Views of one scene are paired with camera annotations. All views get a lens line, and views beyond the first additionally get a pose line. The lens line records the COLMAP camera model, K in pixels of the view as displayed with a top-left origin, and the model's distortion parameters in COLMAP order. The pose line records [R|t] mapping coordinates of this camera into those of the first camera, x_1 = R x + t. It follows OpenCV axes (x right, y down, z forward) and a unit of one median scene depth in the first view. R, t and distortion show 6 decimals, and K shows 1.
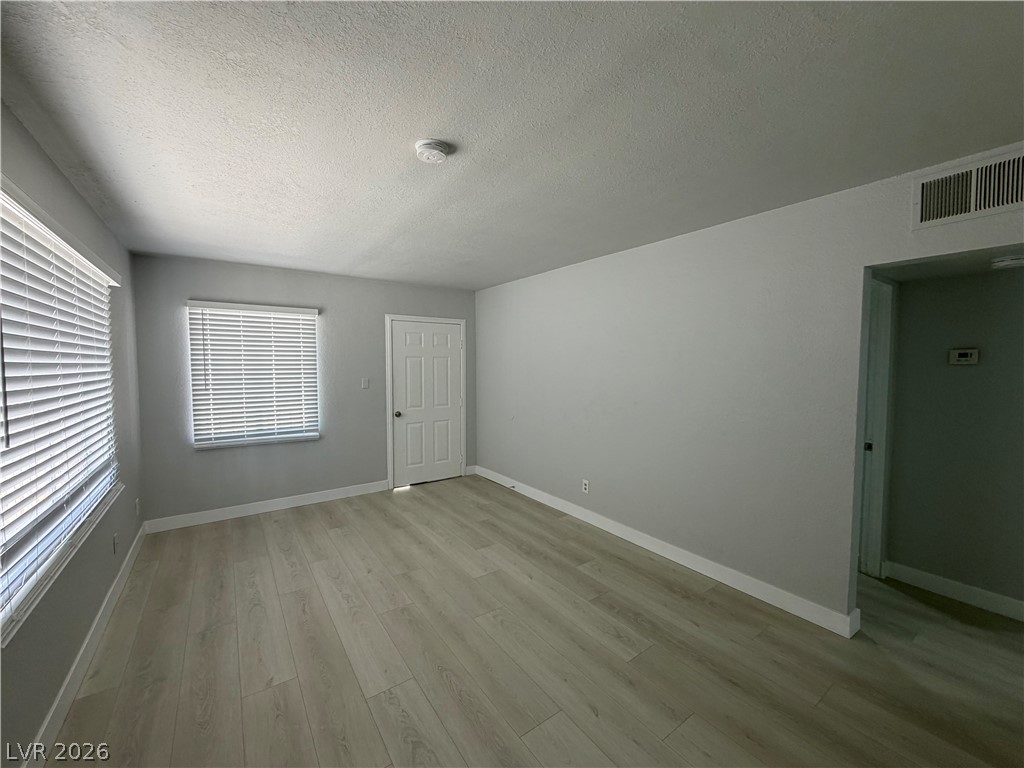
lens RADIAL K [[408.2, 0, 512.2], [0, 408.2, 385.8], [0, 0, 1]] dist [-0.001036, 0.000783]
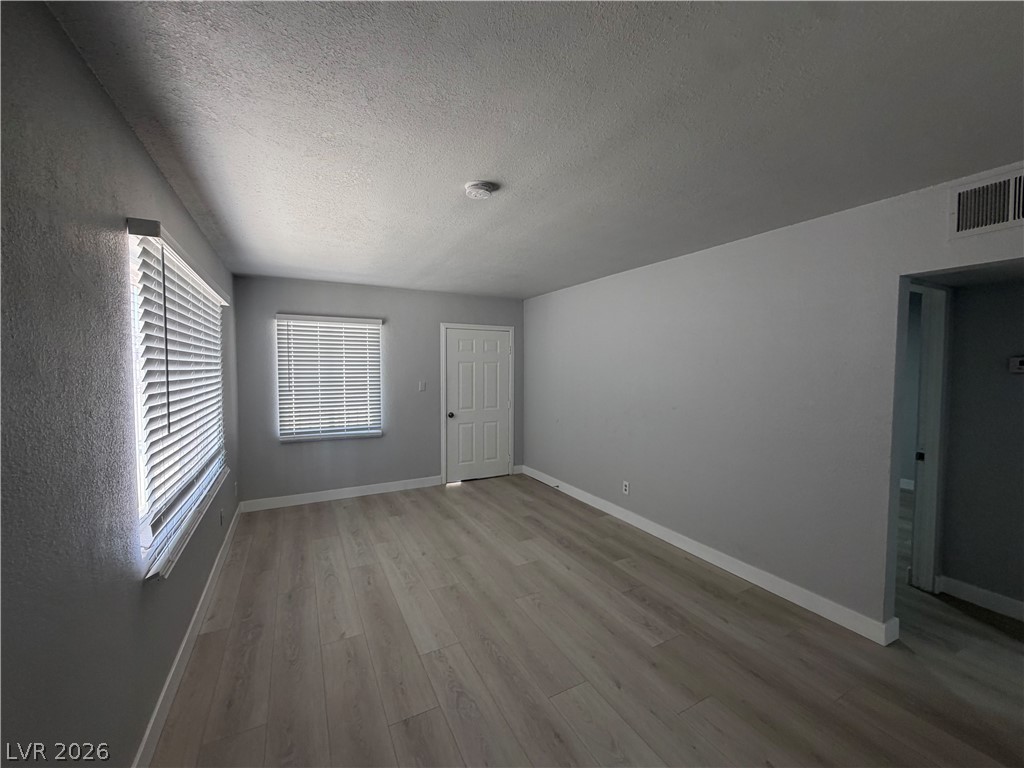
lens RADIAL K [[408.2, 0, 512.2], [0, 408.2, 385.8], [0, 0, 1]] dist [-0.001036, 0.000783]
pose [[0.991695, 0.008209, -0.128350, 0.034864], [-0.009146, 0.999936, -0.006710, -0.003594], [0.128287, 0.007828, 0.991706, -0.094701]]
